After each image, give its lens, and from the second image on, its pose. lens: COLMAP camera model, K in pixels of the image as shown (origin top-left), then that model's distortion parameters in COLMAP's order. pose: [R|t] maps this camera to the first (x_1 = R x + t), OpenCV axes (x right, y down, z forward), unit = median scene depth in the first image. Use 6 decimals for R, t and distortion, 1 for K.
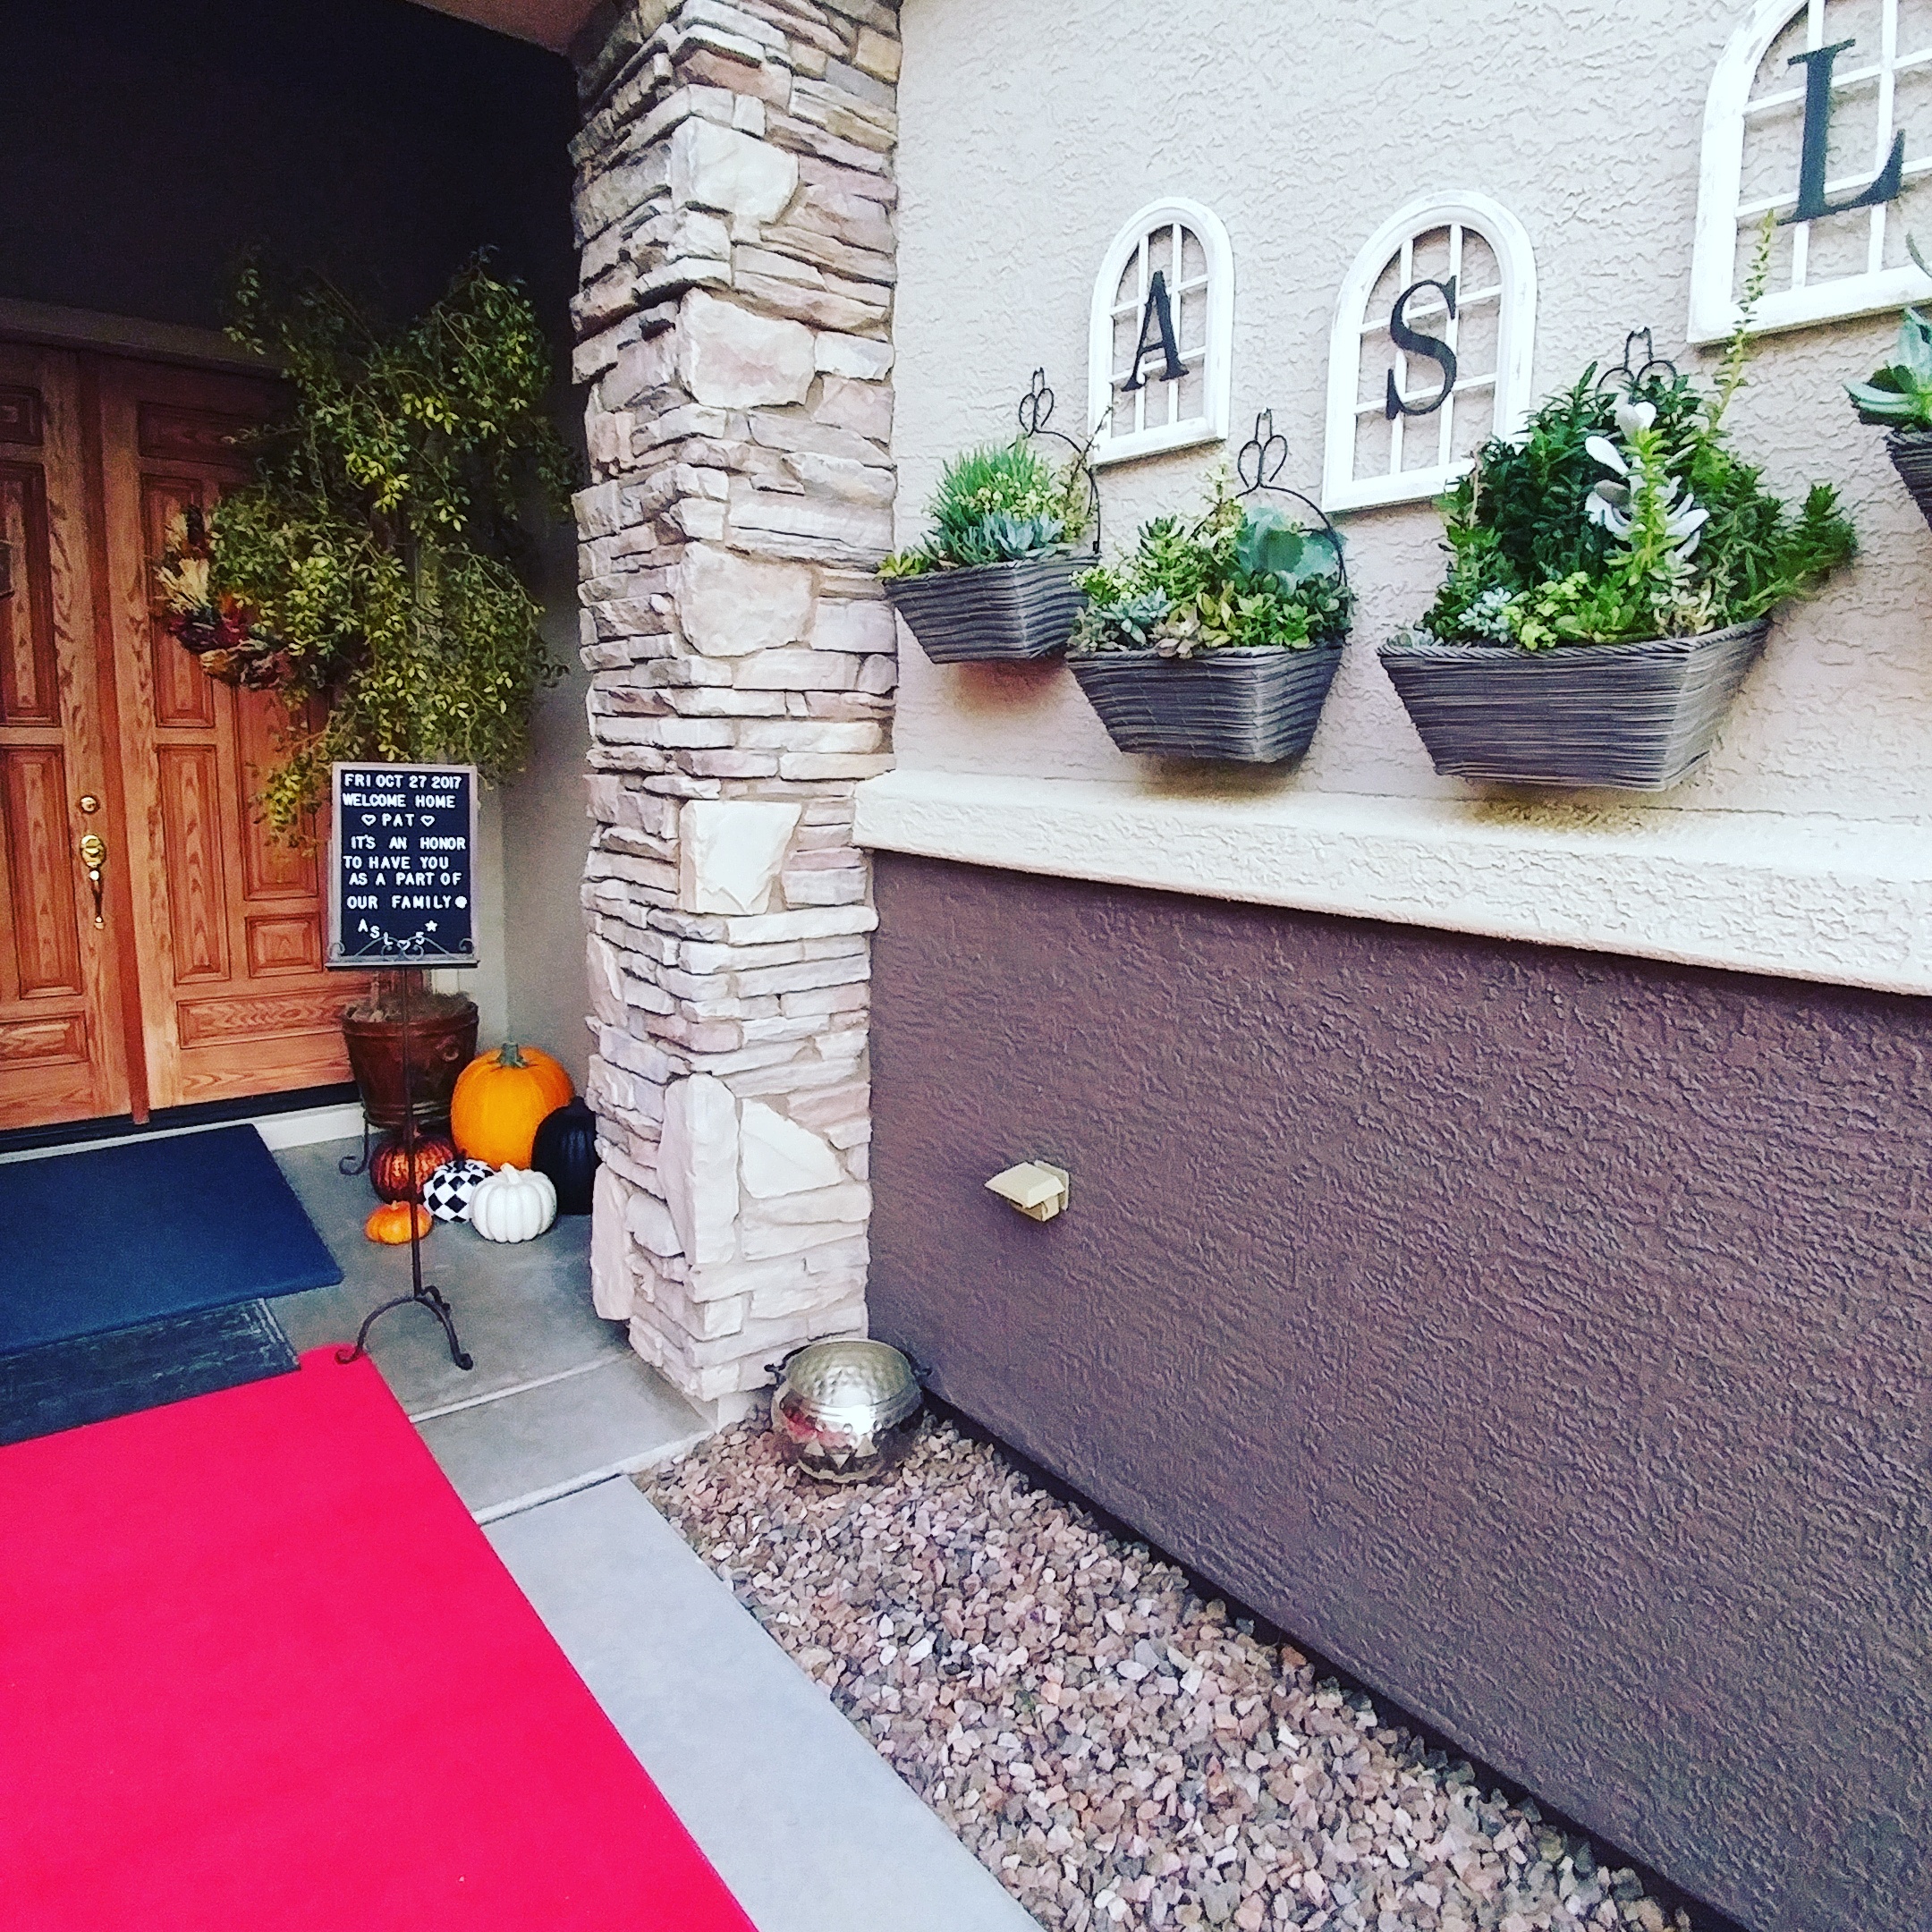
lens RADIAL K [[1247.5, 0, 979.3], [0, 1247.5, 945.5], [0, 0, 1]] dist [-0.035859, -0.008340]
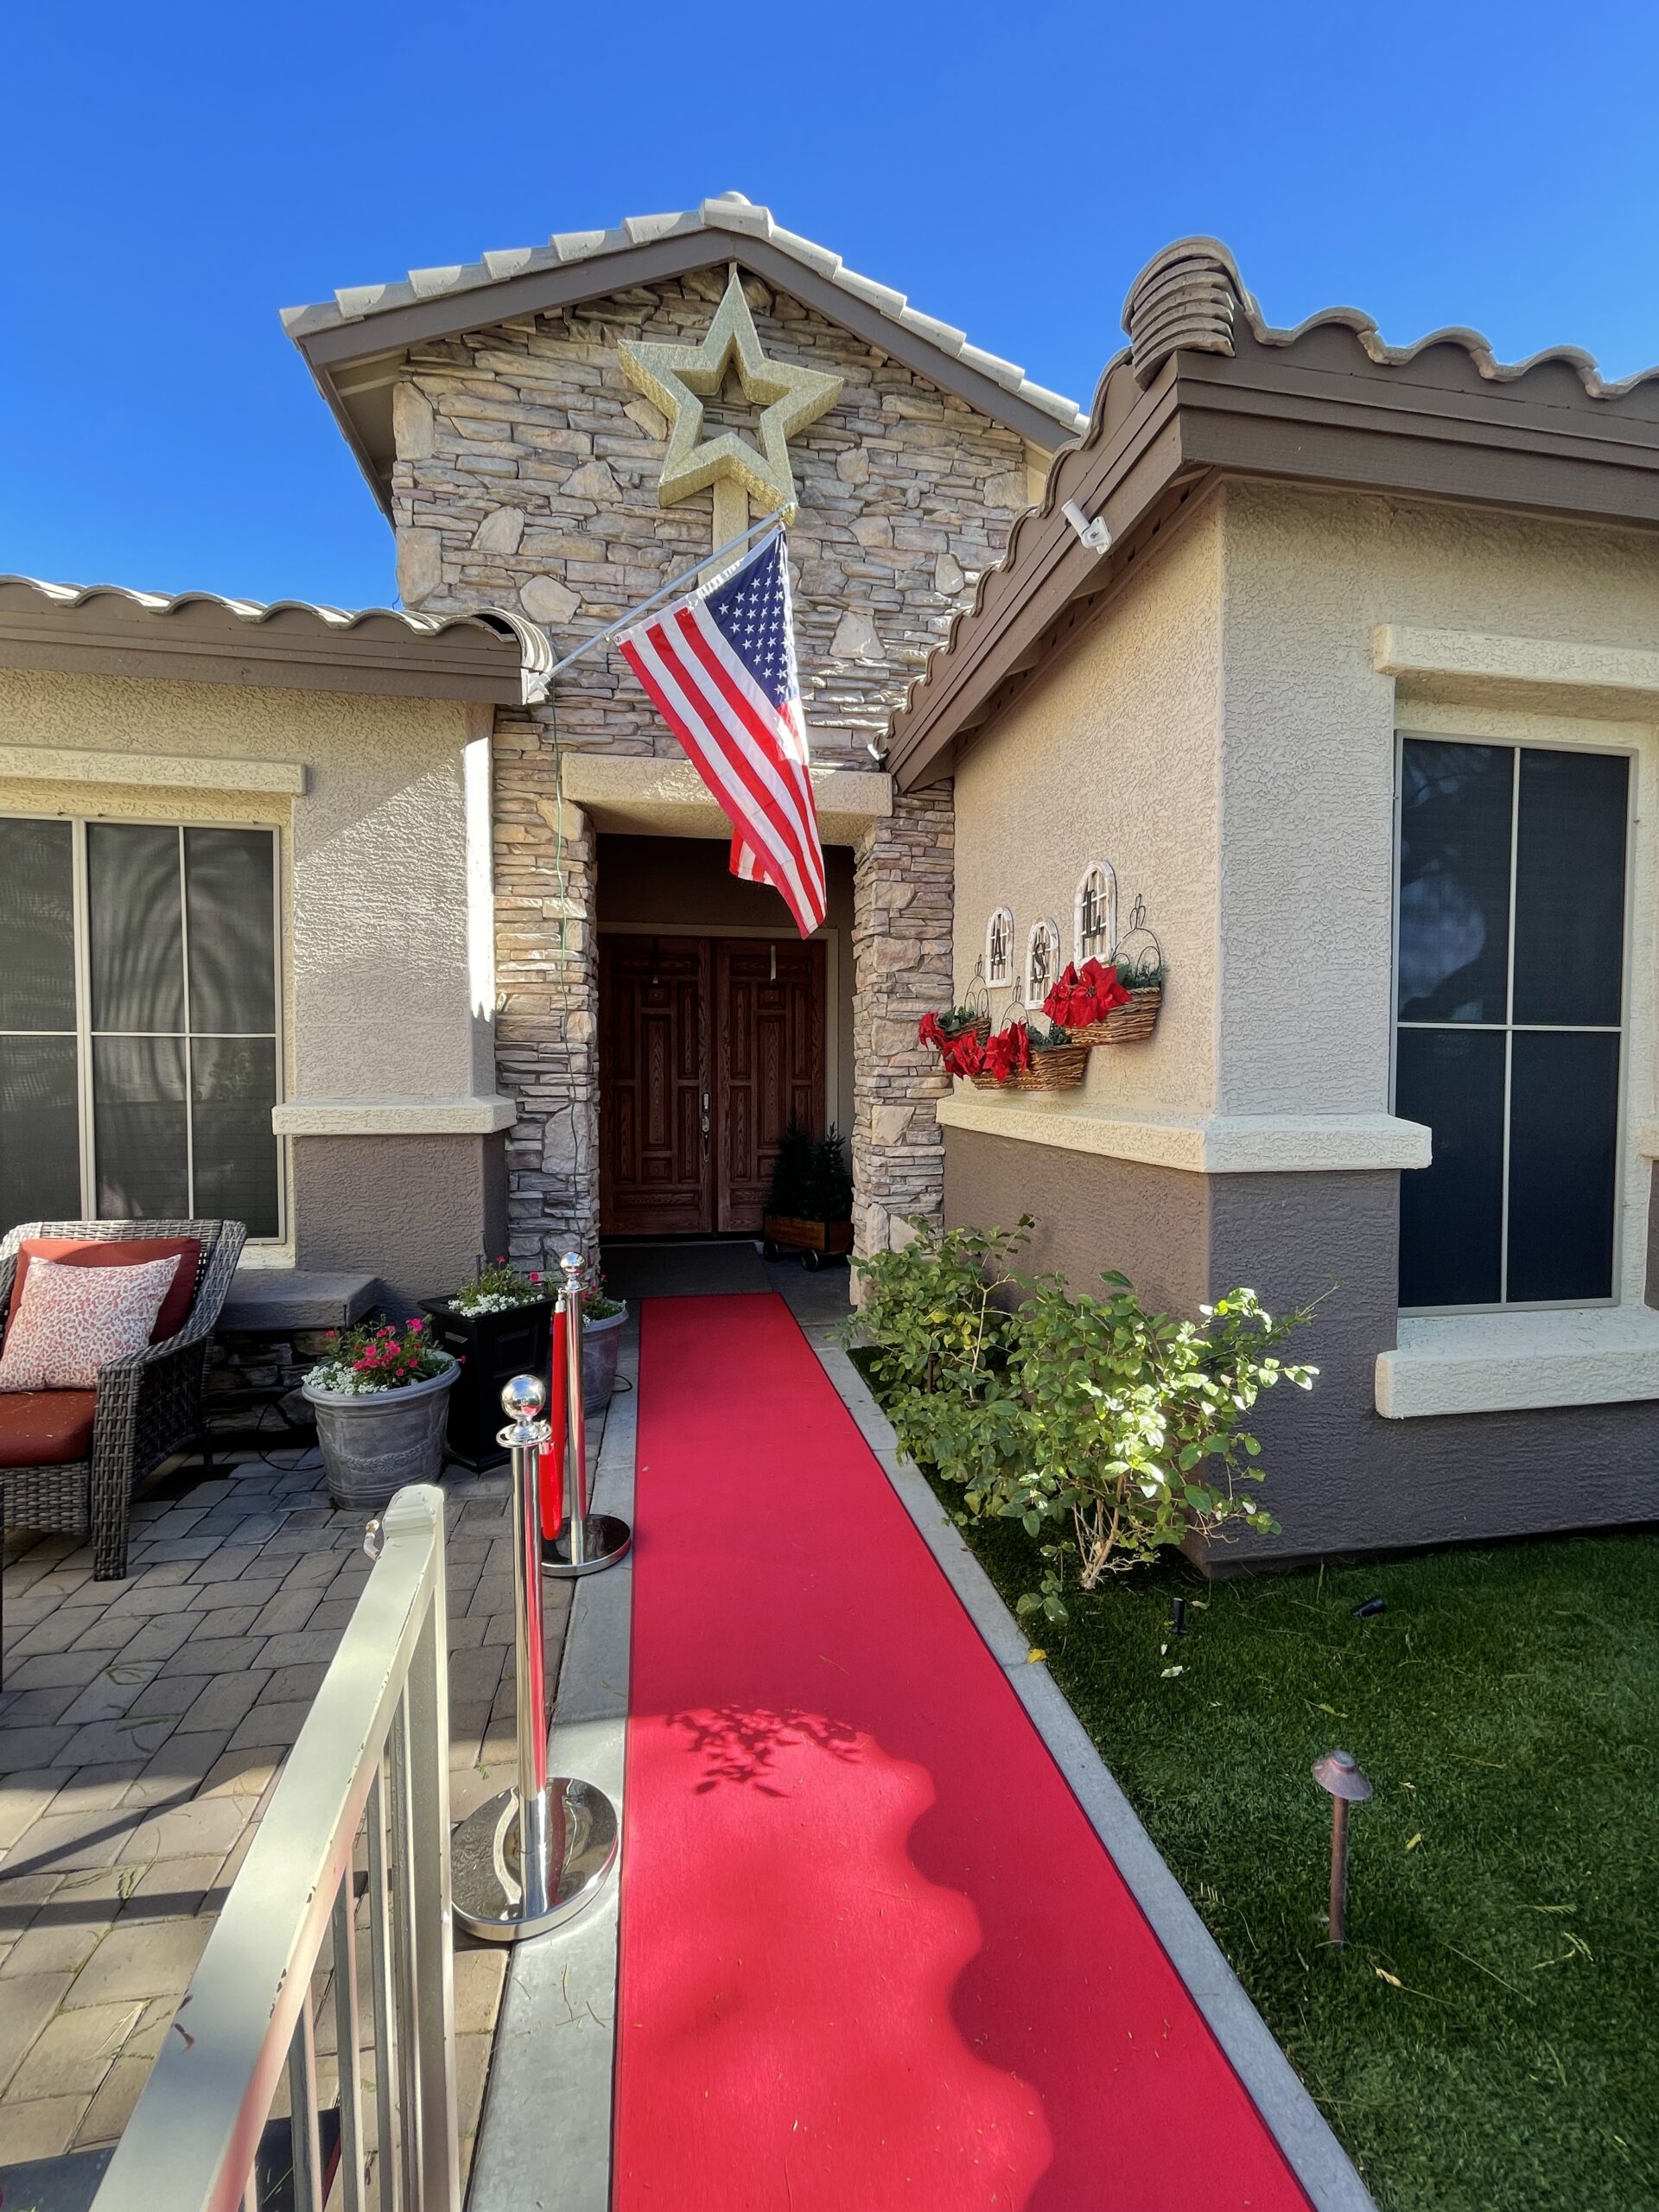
lens RADIAL K [[887.9, 0, 828.2], [0, 887.9, 1116.5], [0, 0, 1]] dist [-0.003060, -0.000130]
pose [[0.872956, 0.005136, -0.487771, 0.625163], [-0.062268, 0.992937, -0.100985, 0.112808], [0.483808, 0.118528, 0.867111, -0.761493]]
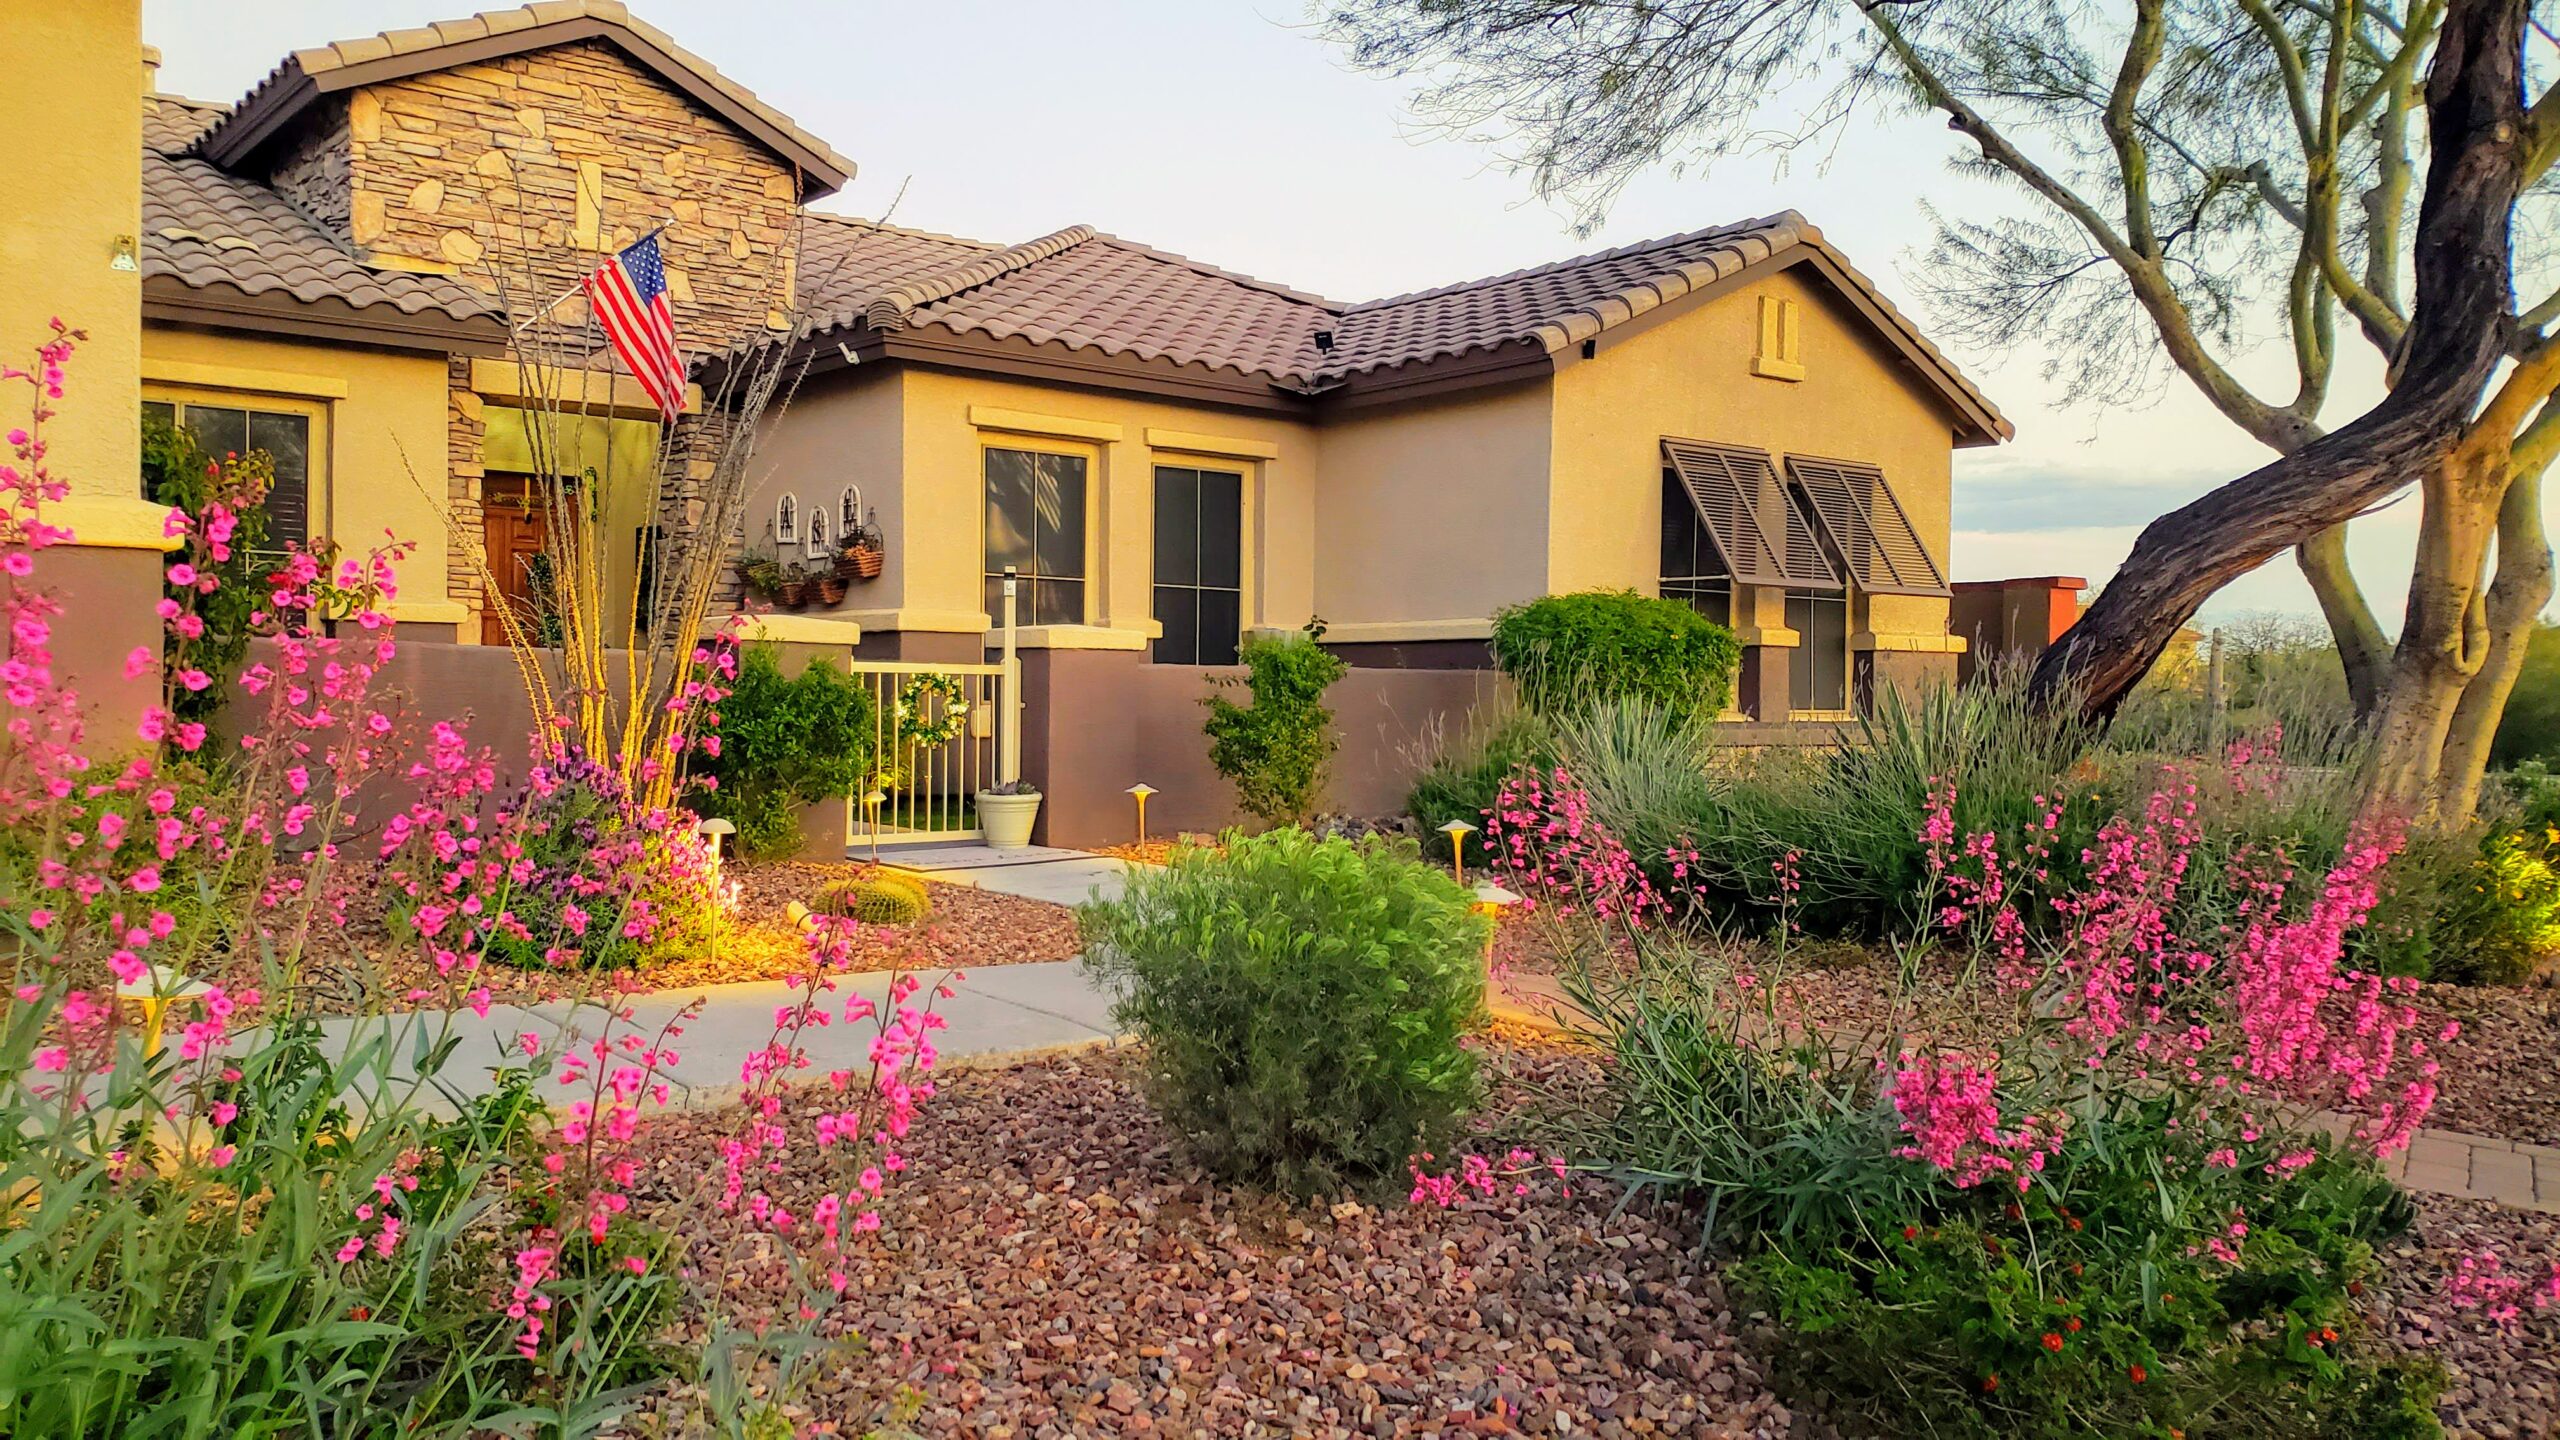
lens RADIAL K [[1983.1, 0, 1266.8], [0, 1983.1, 722.0], [0, 0, 1]] dist [-0.008048, -0.016238]
pose [[0.999724, -0.007317, 0.022337, 1.340881], [0.010488, 0.989331, -0.145309, 1.030887], [-0.021036, 0.145503, 0.989134, -4.753874]]
